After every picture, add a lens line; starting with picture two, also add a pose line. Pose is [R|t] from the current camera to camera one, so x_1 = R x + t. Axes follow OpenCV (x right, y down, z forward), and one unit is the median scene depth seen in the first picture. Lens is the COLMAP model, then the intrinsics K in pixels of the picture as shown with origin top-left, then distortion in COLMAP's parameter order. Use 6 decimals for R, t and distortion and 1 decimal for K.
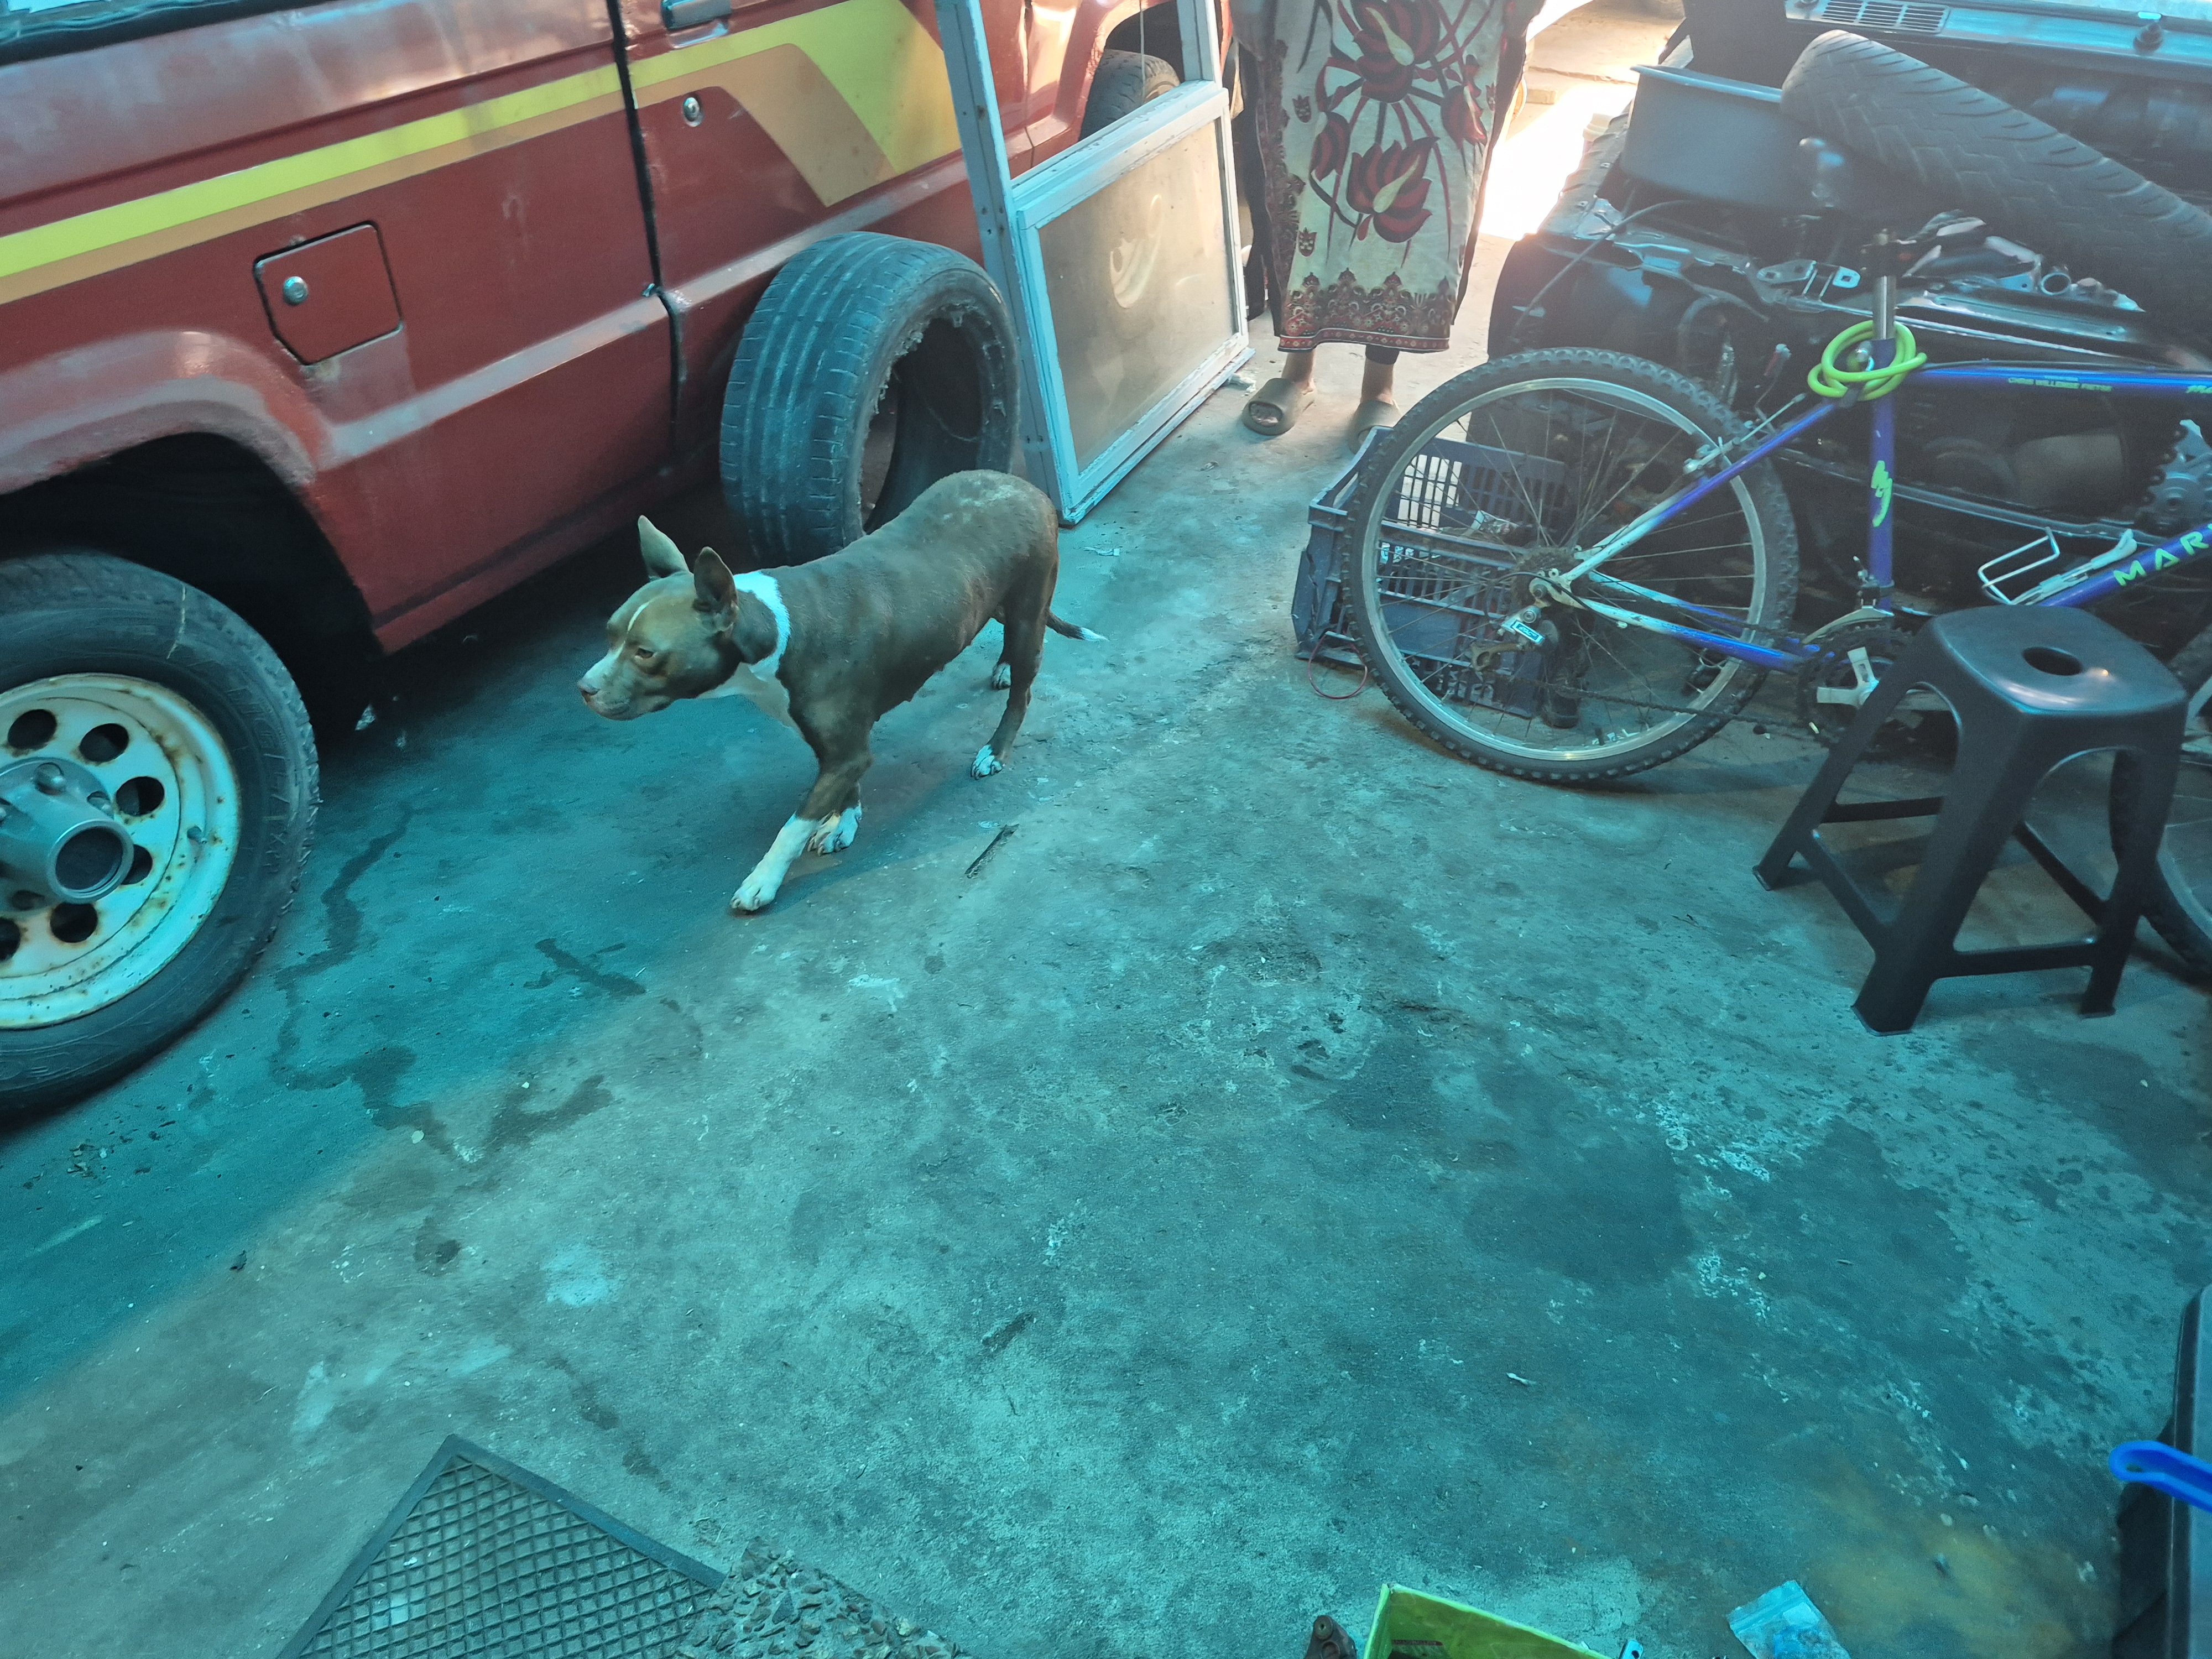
lens RADIAL K [[1541.5, 0, 1096.6], [0, 1541.5, 809.0], [0, 0, 1]] dist [0.049495, -0.057429]
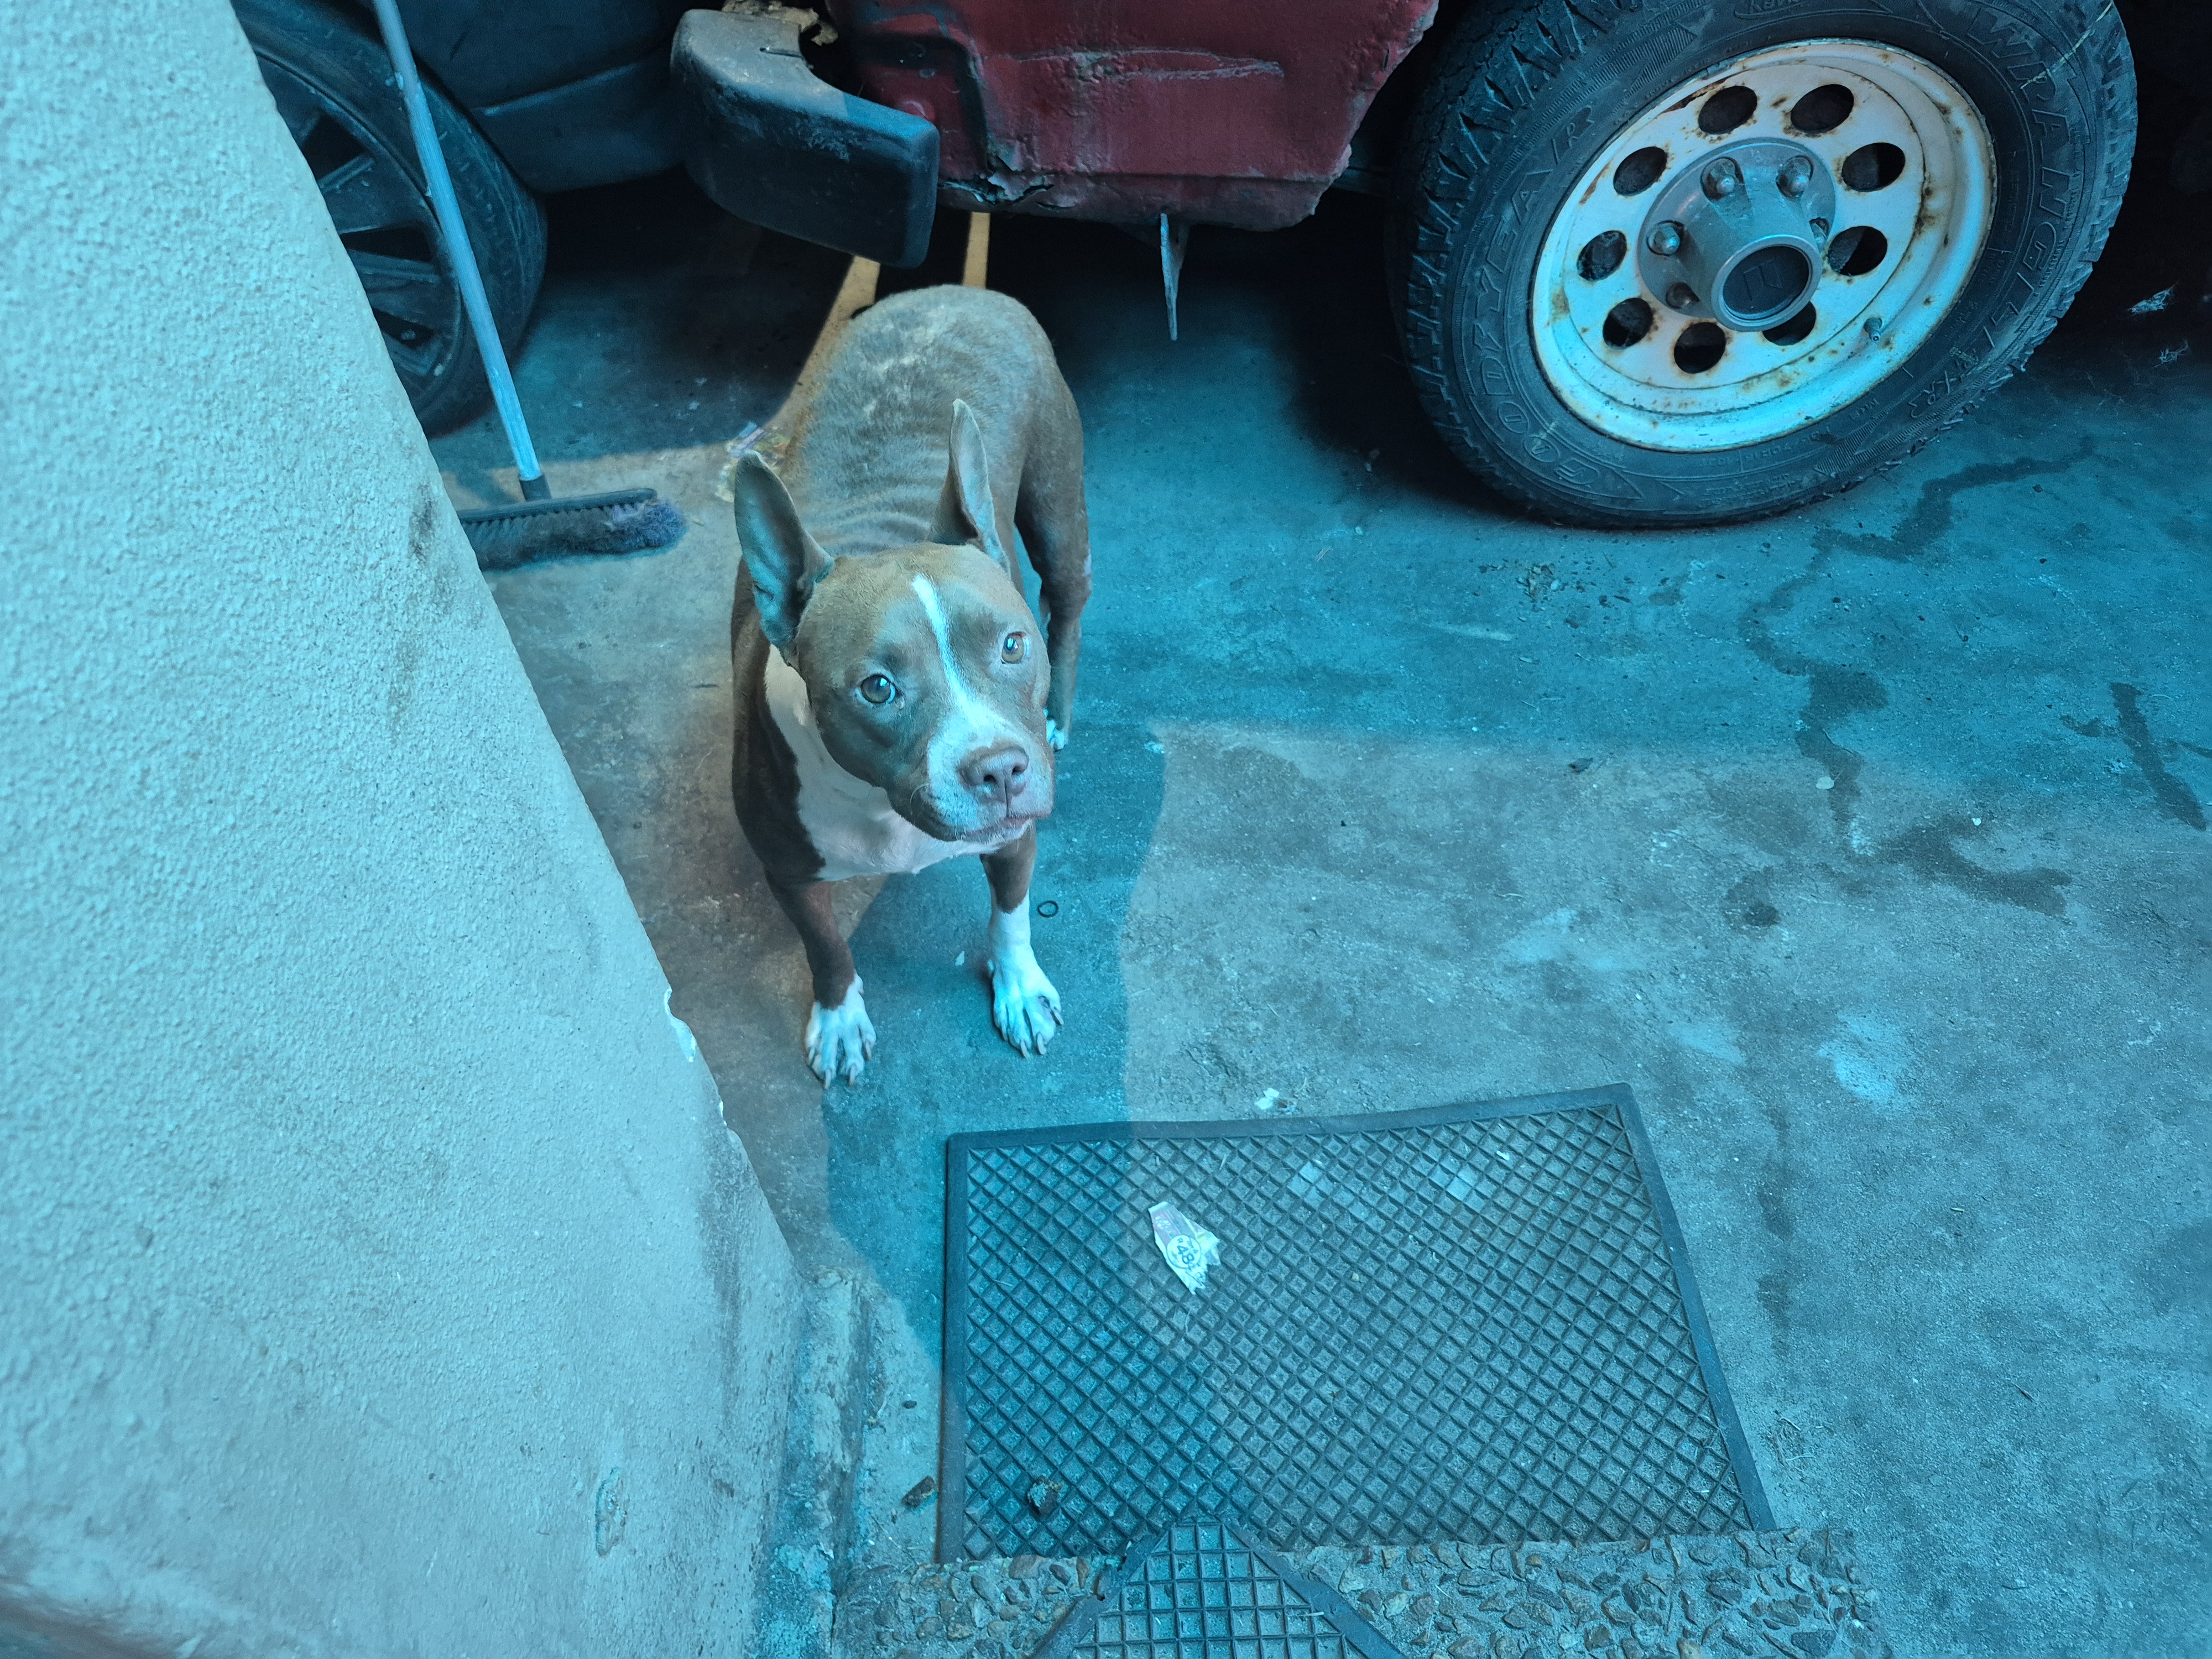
lens RADIAL K [[1505.6, 0, 1081.6], [0, 1505.6, 810.6], [0, 0, 1]] dist [0.078416, -0.094807]
pose [[0.461593, 0.633484, -0.620990, -0.125171], [-0.491289, 0.765426, 0.415642, 0.088581], [0.738625, 0.113228, 0.664539, 0.212625]]
